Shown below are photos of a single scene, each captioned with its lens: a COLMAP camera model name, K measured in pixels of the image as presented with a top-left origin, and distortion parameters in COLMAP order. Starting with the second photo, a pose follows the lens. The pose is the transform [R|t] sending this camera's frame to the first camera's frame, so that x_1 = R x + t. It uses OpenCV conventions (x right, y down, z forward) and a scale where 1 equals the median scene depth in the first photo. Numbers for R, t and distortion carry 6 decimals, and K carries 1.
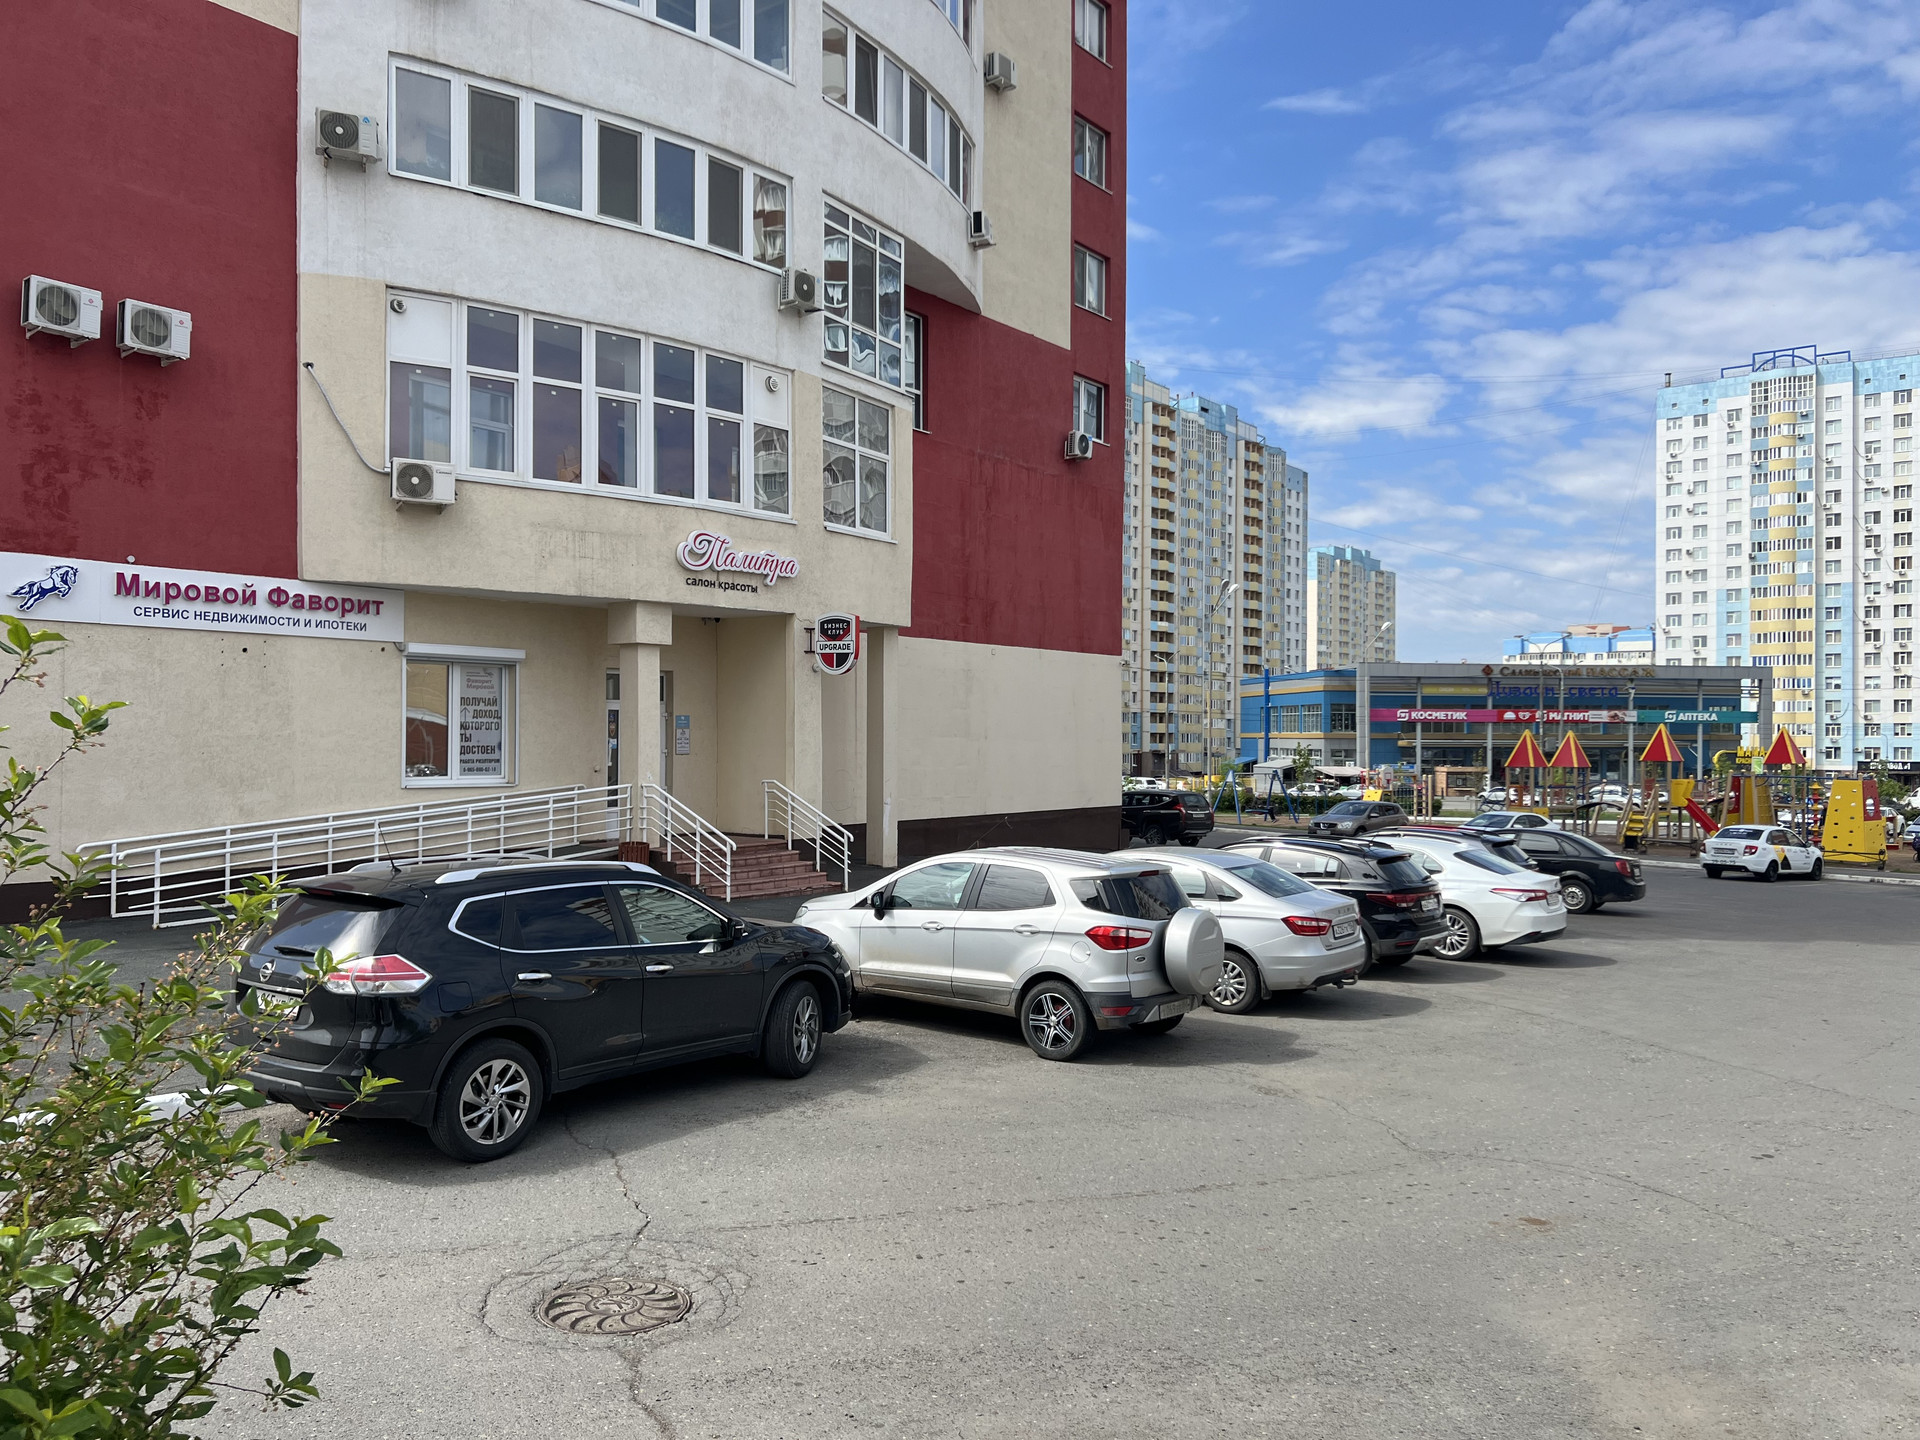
lens RADIAL K [[1459.5, 0, 960.0], [0, 1459.5, 720.0], [0, 0, 1]] dist [-0.051876, 0.002011]
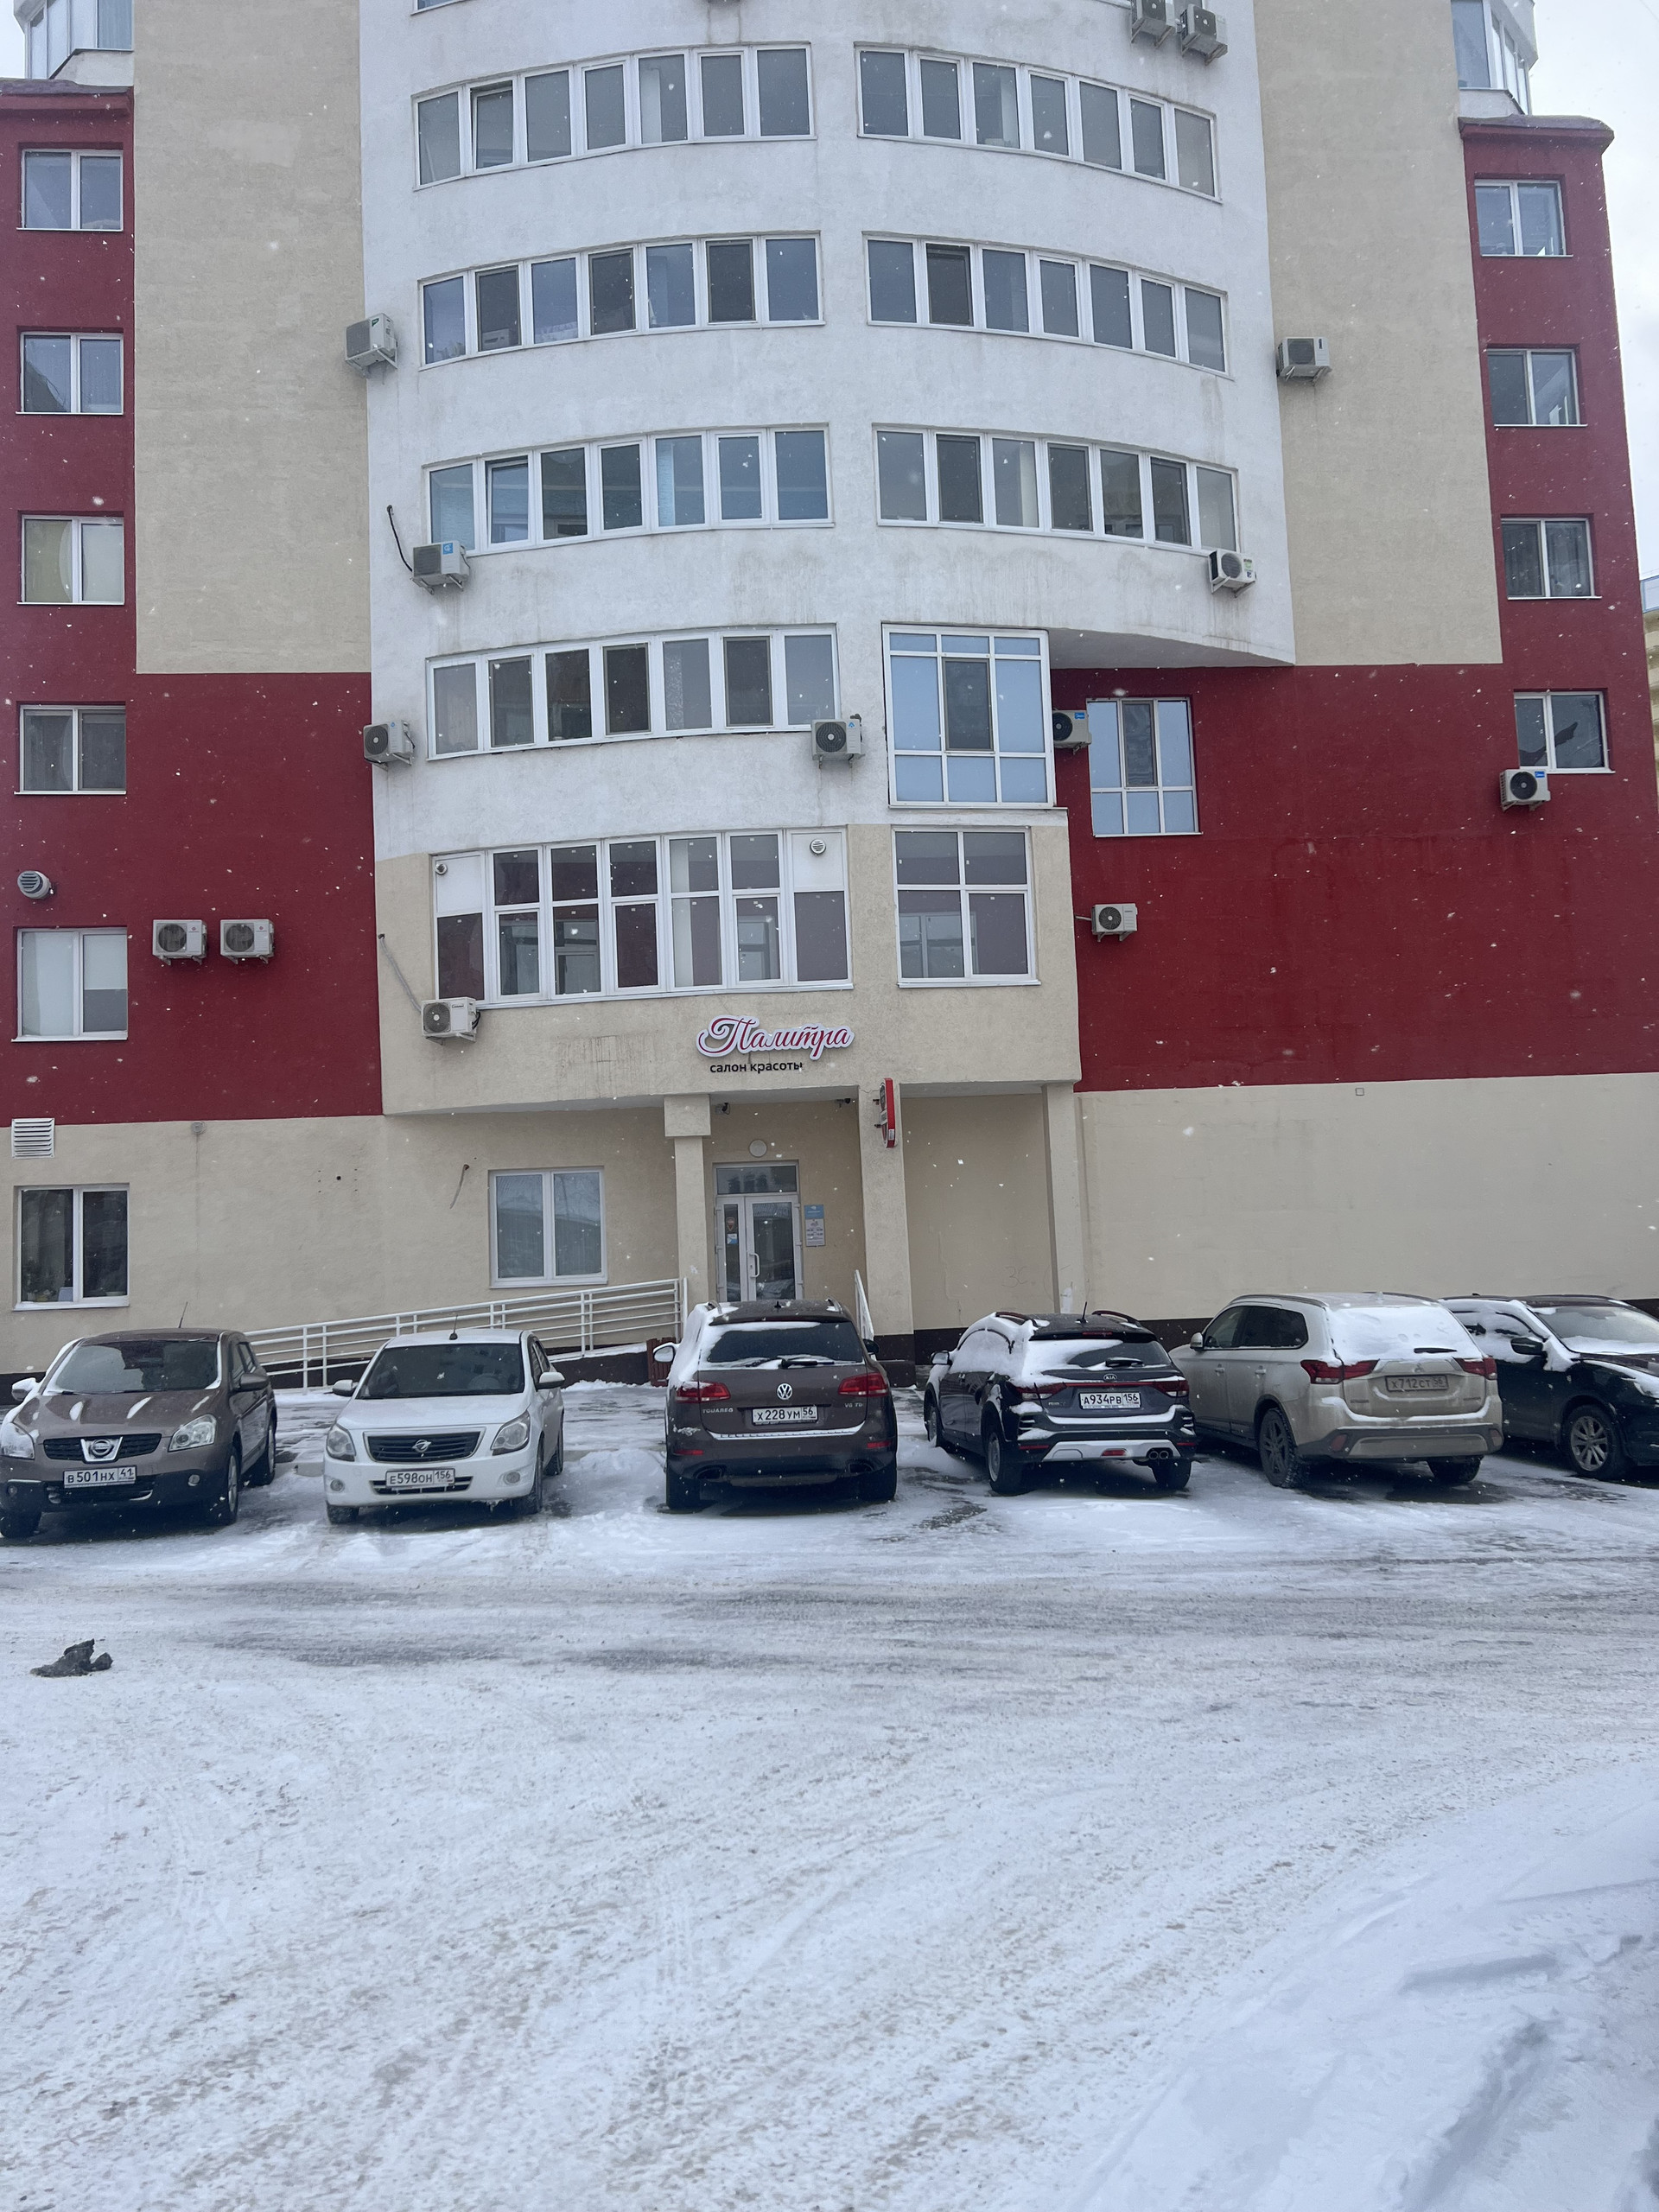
lens RADIAL K [[1686.2, 0, 829.5], [0, 1686.2, 1106.0], [0, 0, 1]] dist [-0.000683, -0.001016]
pose [[0.656062, -0.116359, -0.745683, 0.707114], [0.056216, 0.992833, -0.105465, 0.053772], [0.752610, 0.027272, 0.657902, 0.308379]]
